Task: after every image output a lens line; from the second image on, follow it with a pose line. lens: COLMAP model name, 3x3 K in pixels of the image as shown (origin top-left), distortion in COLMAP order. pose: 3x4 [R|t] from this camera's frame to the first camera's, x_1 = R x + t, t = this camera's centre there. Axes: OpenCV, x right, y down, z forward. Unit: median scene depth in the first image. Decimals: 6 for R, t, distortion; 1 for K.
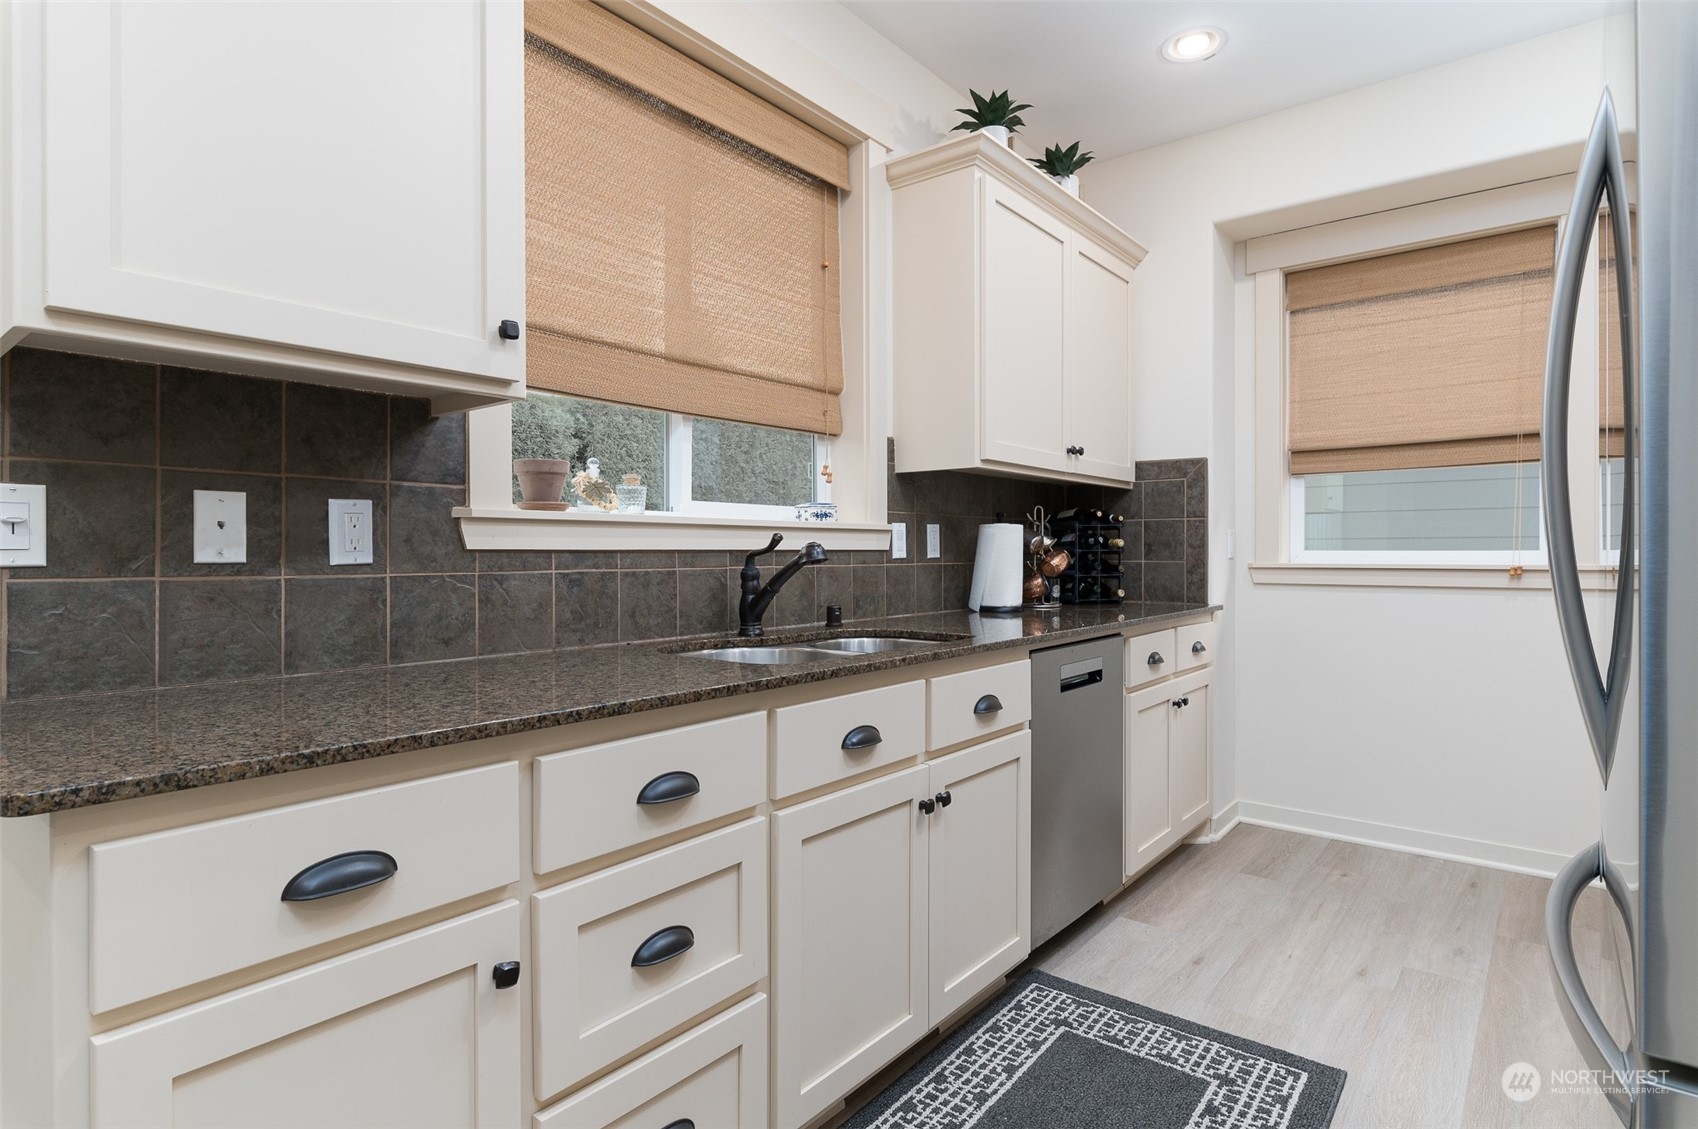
lens RADIAL K [[871.8, 0, 853.8], [0, 871.8, 558.8], [0, 0, 1]] dist [-0.004674, -0.001296]
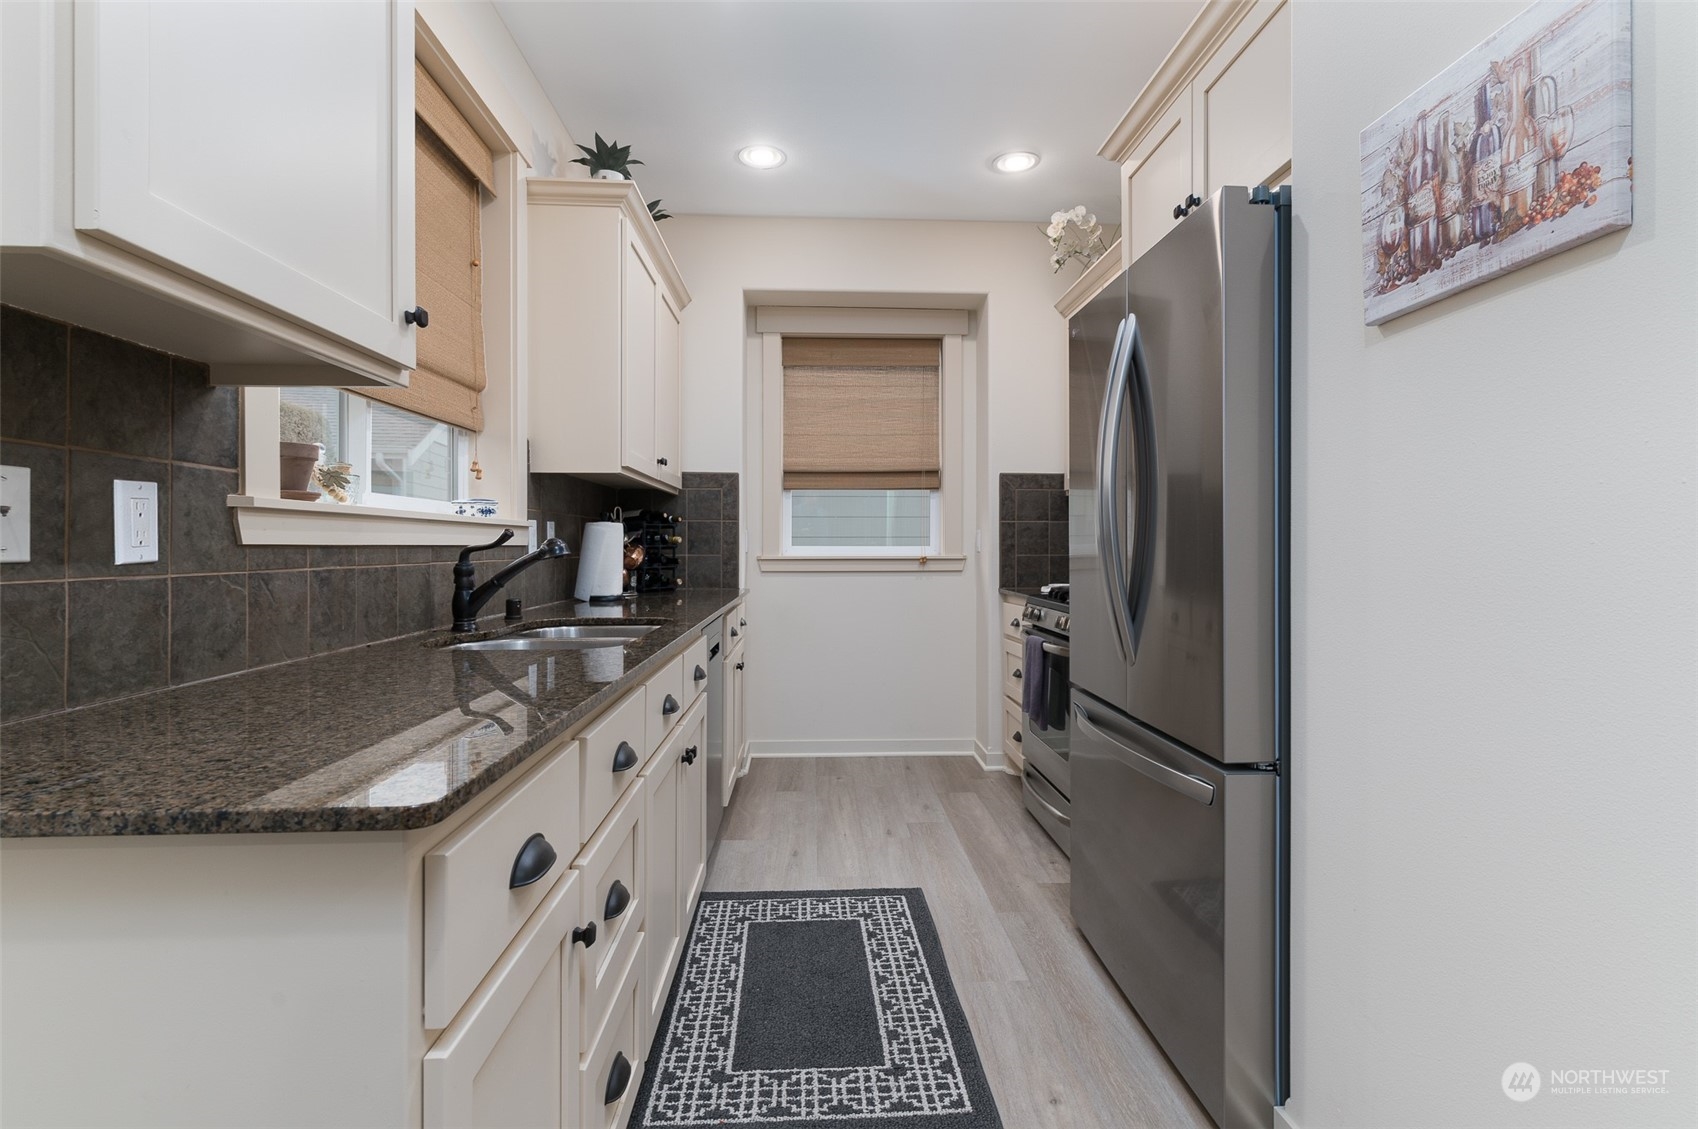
lens RADIAL K [[818.2, 0, 850.3], [0, 818.2, 549.6], [0, 0, 1]] dist [0.001477, -0.005688]
pose [[0.745517, -0.001442, 0.666485, -0.365751], [0.004735, 0.999984, -0.003133, -0.000293], [-0.666470, 0.005491, 0.745512, 0.004665]]
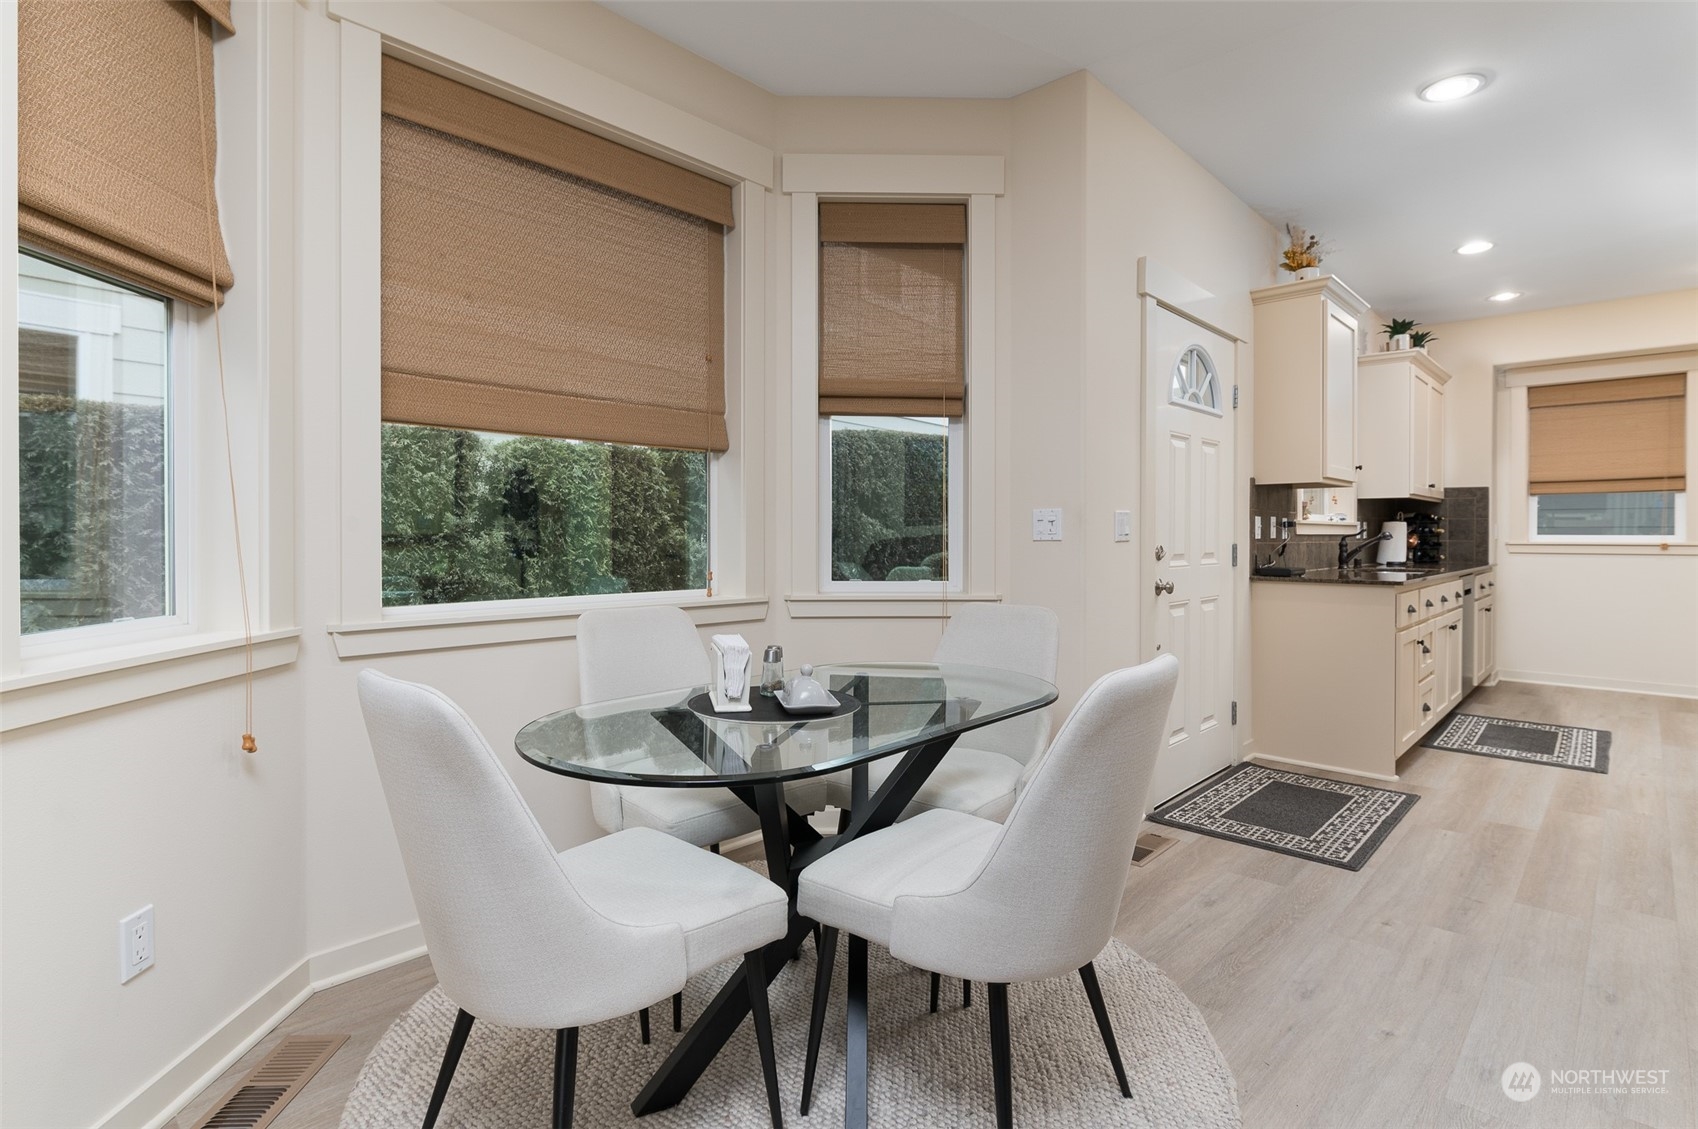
lens RADIAL K [[837.7, 0, 860.5], [0, 837.7, 534.3], [0, 0, 1]] dist [-0.002177, 0.000479]
pose [[0.997617, 0.003075, -0.068927, -1.160736], [-0.003595, 0.999966, -0.007423, 0.010346], [0.068902, 0.007653, 0.997594, -1.279672]]
